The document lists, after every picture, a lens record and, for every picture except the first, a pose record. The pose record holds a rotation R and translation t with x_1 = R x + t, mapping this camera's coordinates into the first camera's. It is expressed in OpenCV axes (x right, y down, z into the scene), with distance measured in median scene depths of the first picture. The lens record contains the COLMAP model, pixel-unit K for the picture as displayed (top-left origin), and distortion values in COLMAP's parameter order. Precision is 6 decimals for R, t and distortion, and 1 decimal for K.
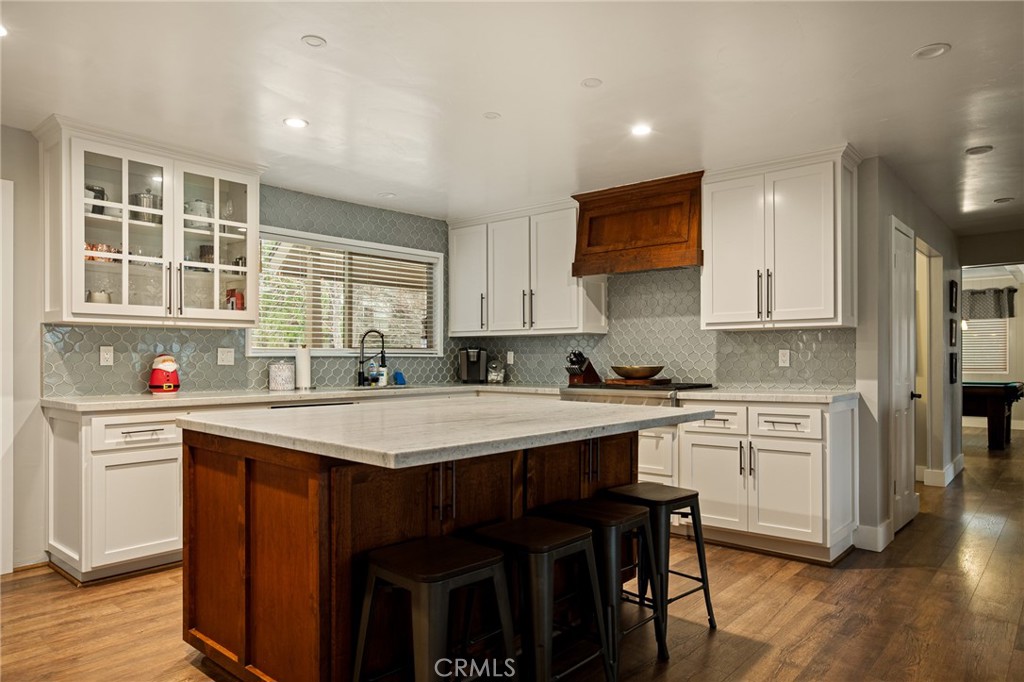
lens RADIAL K [[650.2, 0, 511.7], [0, 650.2, 353.1], [0, 0, 1]] dist [0.040668, 0.001065]
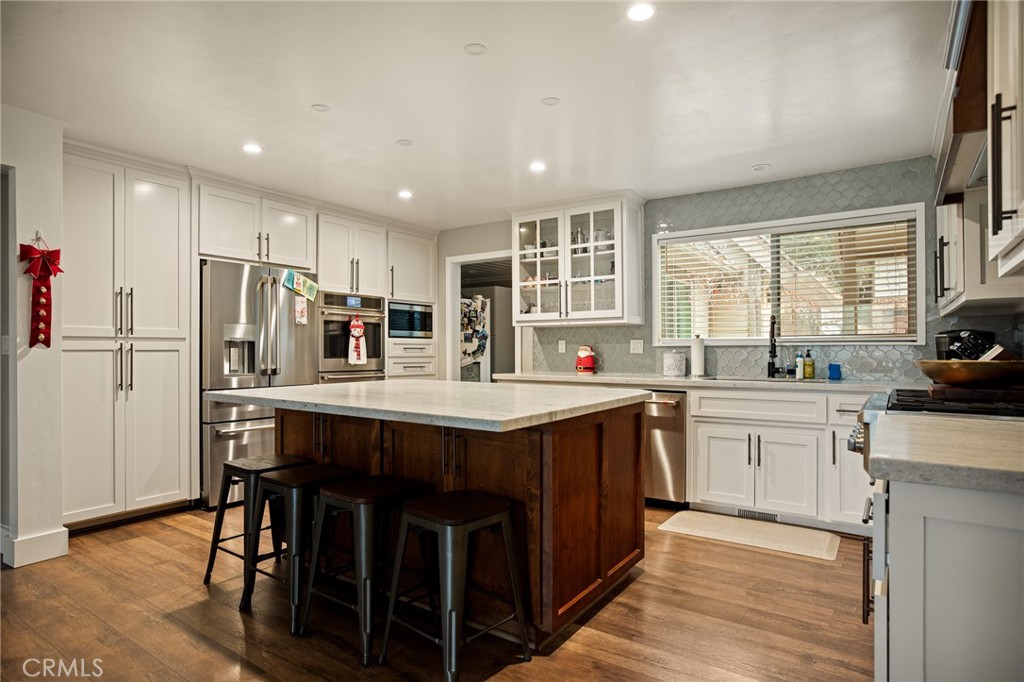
lens RADIAL K [[580.0, 0, 511.8], [0, 580.0, 348.2], [0, 0, 1]] dist [-0.067189, 0.035278]
pose [[0.119025, -0.004238, -0.992882, 0.659277], [0.007910, 0.999963, -0.003320, 0.011045], [0.992860, -0.007459, 0.119055, 0.670976]]
